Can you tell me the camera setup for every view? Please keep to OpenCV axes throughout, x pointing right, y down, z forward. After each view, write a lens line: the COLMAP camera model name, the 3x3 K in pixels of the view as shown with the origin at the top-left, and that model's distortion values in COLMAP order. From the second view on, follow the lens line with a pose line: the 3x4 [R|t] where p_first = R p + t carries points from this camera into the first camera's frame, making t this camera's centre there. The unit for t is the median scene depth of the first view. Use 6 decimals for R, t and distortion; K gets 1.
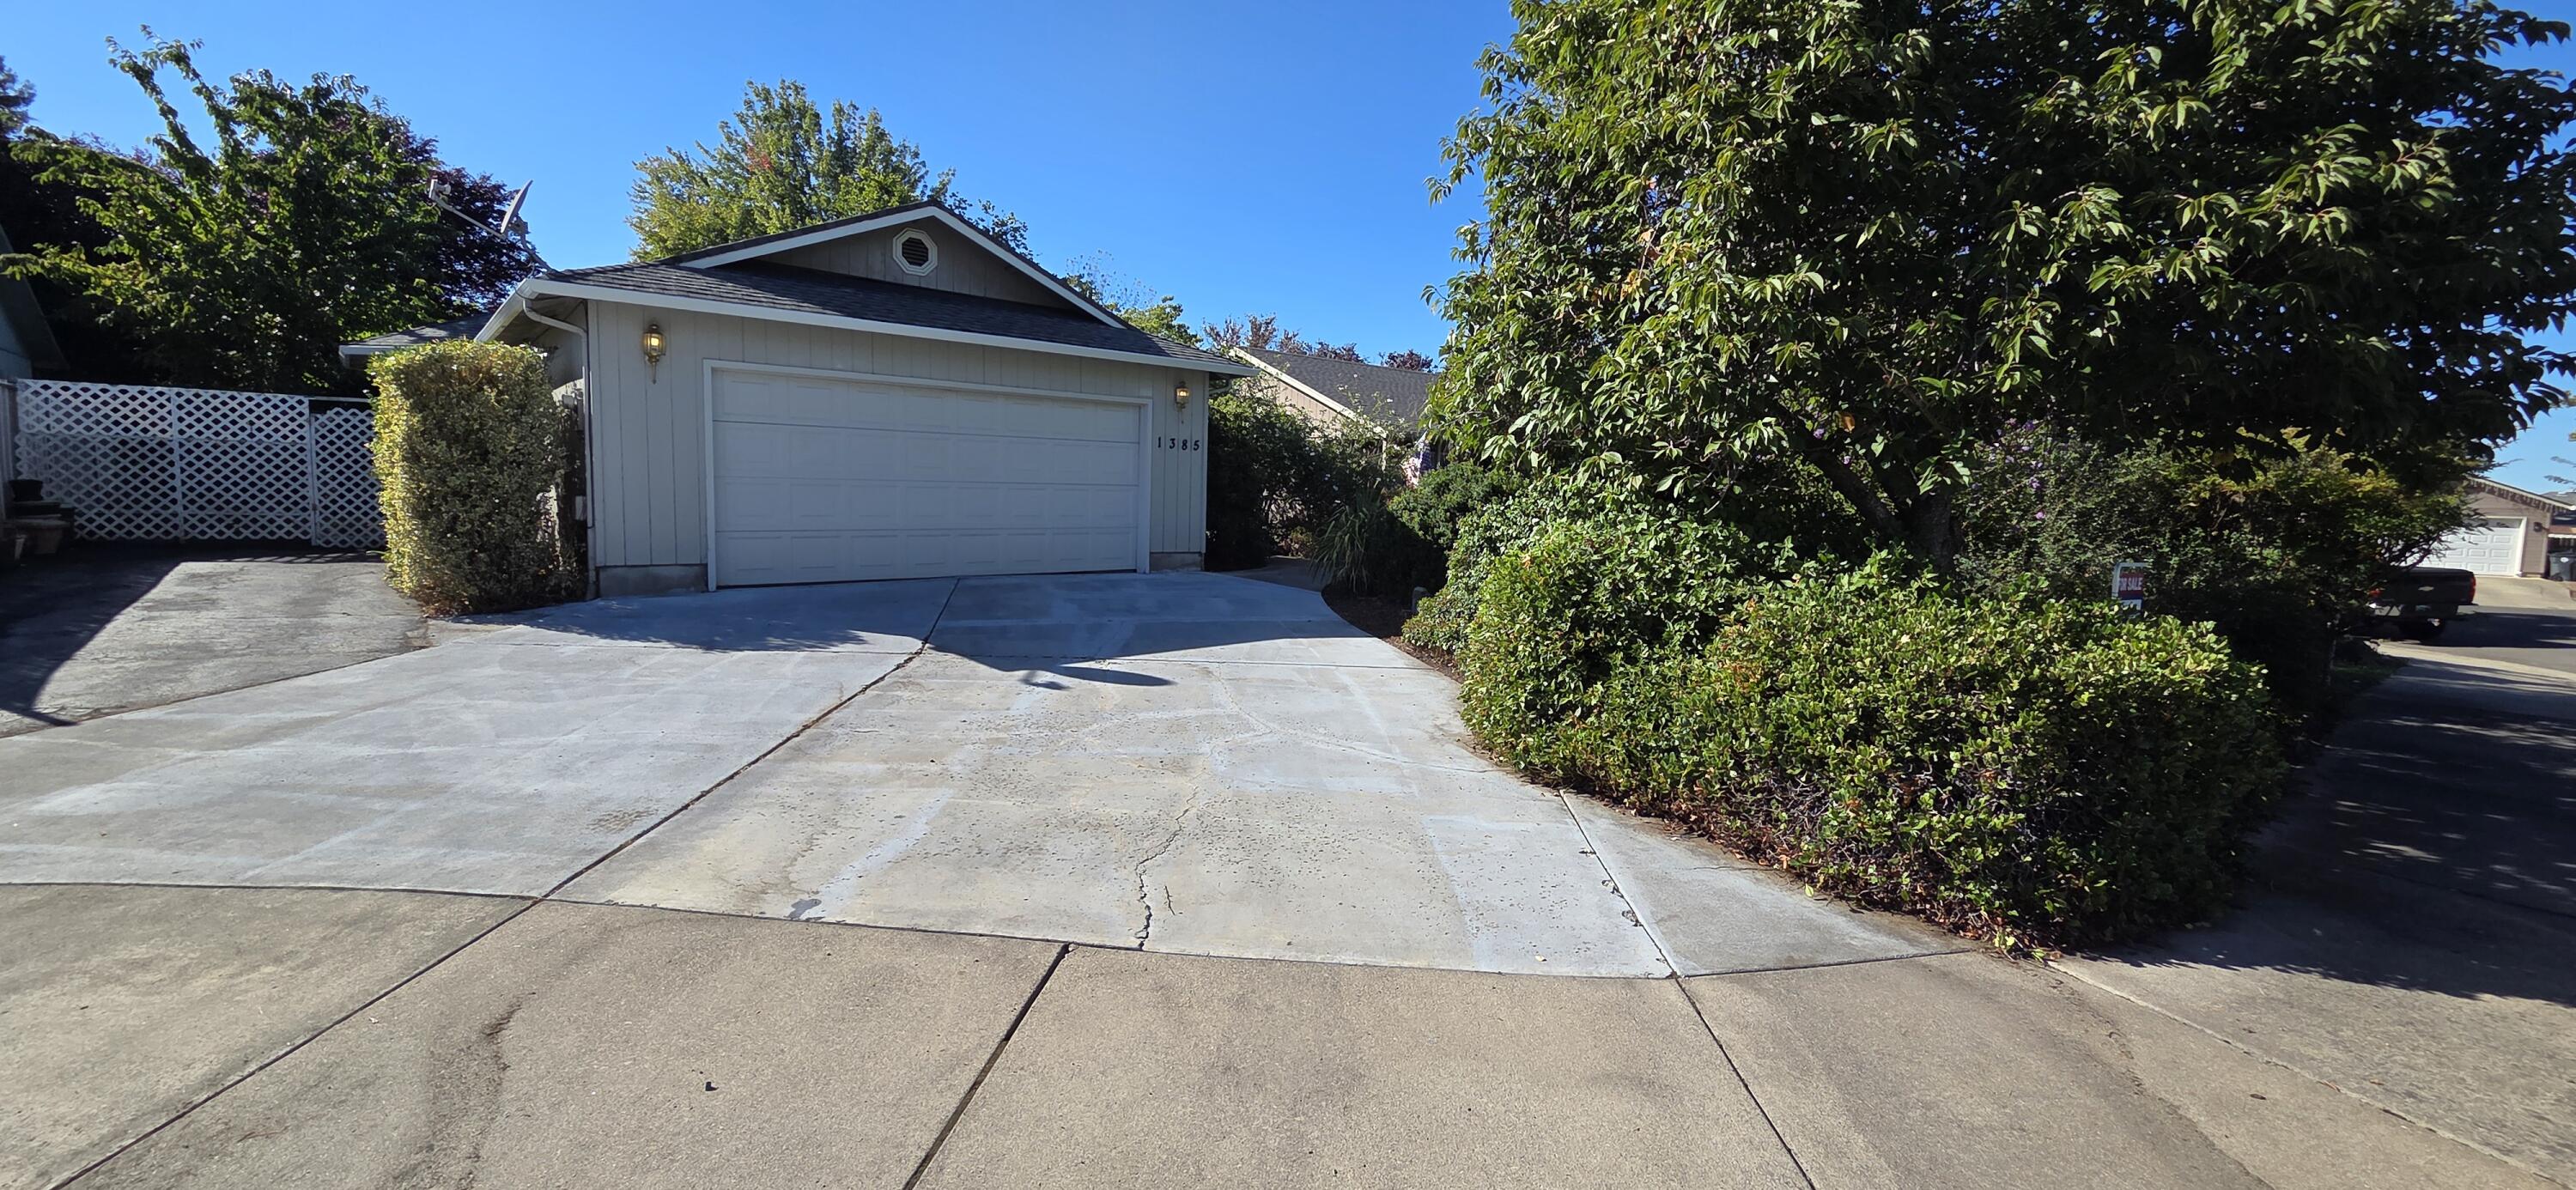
lens RADIAL K [[1050.7, 0, 1306.2], [0, 1050.7, 580.3], [0, 0, 1]] dist [0.009927, -0.005251]
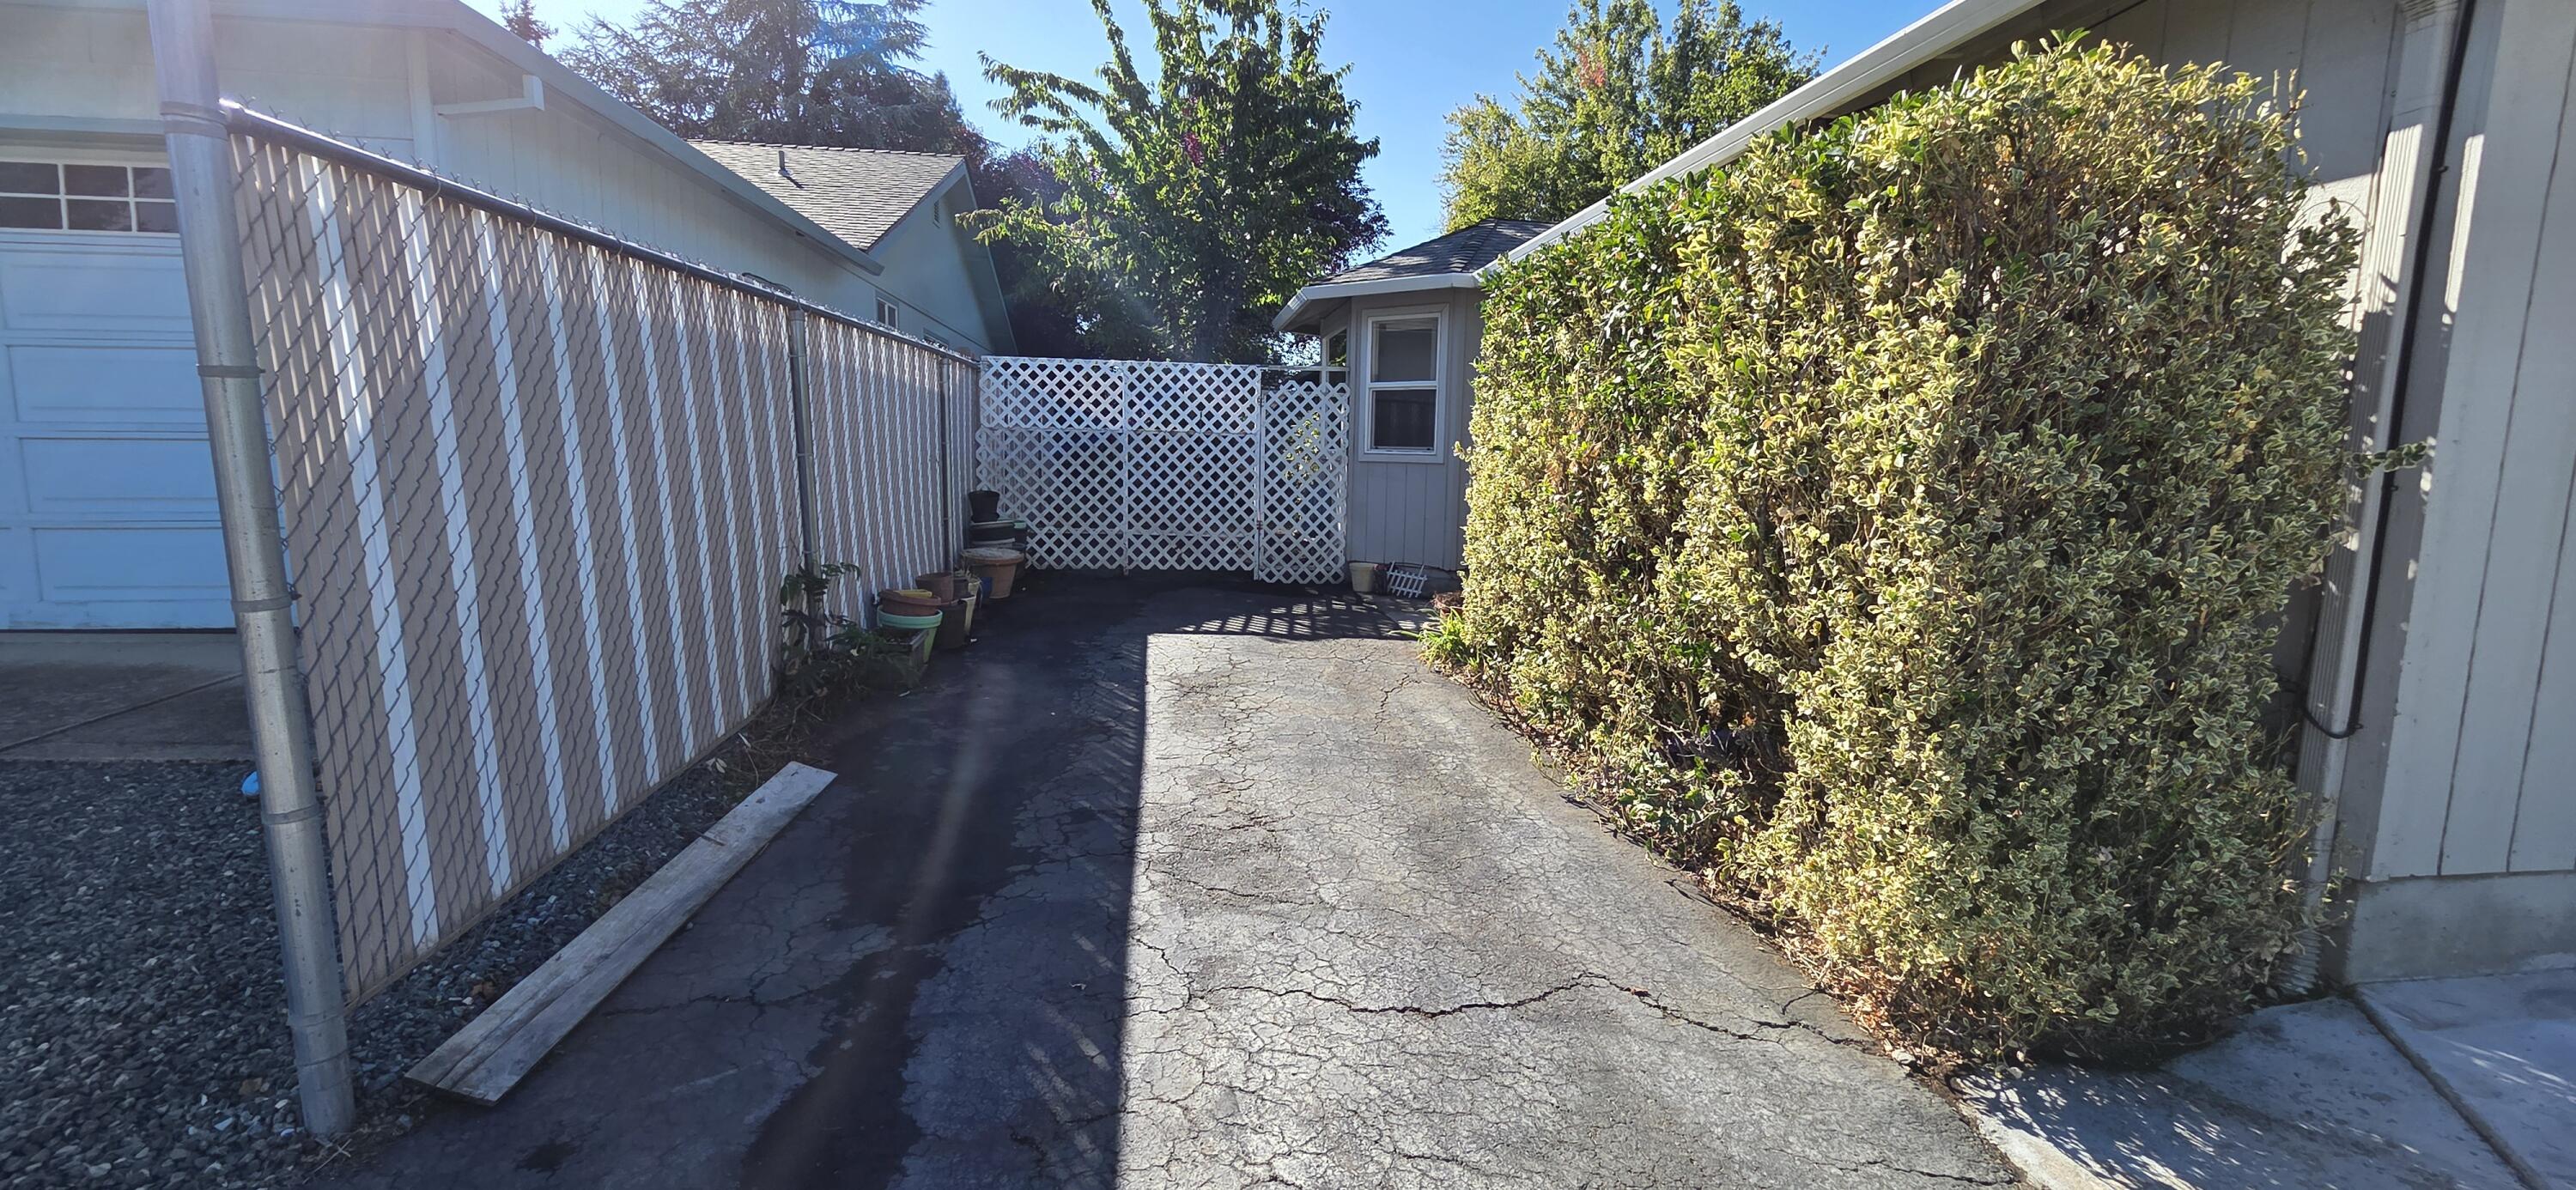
lens RADIAL K [[1050.7, 0, 1306.2], [0, 1050.7, 580.3], [0, 0, 1]] dist [0.009927, -0.005251]
pose [[0.829099, 0.058718, -0.556009, -0.554819], [-0.044195, 0.998241, 0.039519, -0.065190], [0.557352, -0.008193, 0.830236, 0.464147]]
